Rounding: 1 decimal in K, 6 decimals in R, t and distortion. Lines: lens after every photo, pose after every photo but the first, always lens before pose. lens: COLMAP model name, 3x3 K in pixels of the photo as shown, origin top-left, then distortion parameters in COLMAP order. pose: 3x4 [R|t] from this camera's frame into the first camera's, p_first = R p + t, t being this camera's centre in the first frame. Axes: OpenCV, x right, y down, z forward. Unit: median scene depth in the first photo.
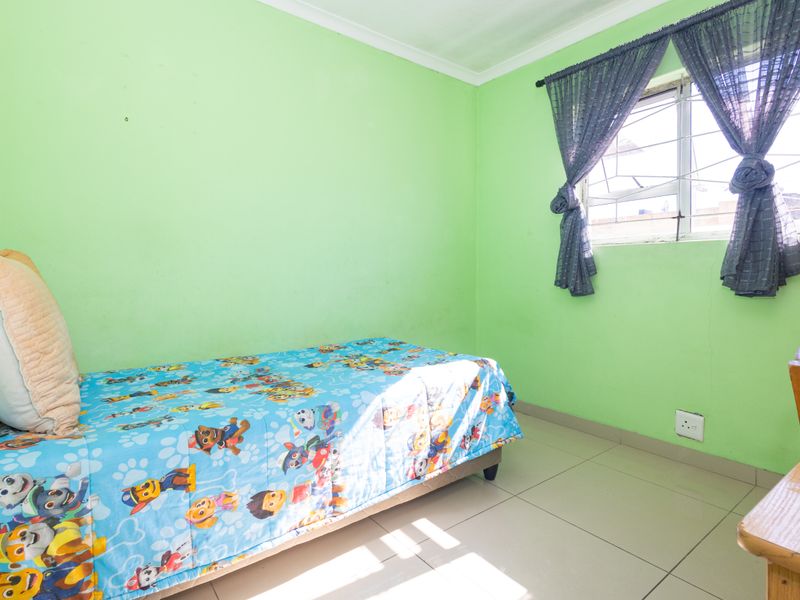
lens RADIAL K [[414.0, 0, 399.0], [0, 414.0, 297.0], [0, 0, 1]] dist [0.005829, 0.000728]
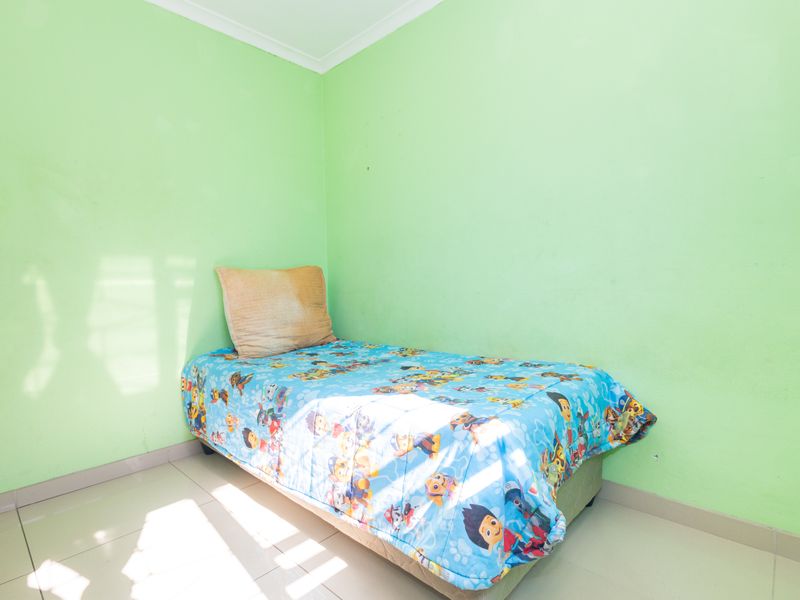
lens RADIAL K [[414.0, 0, 398.7], [0, 414.0, 302.7], [0, 0, 1]] dist [0.005829, 0.000728]
pose [[0.173902, 0.040037, -0.983949, 0.930716], [-0.032658, 0.998858, 0.034872, -0.030437], [0.984221, 0.026069, 0.175010, 0.995469]]
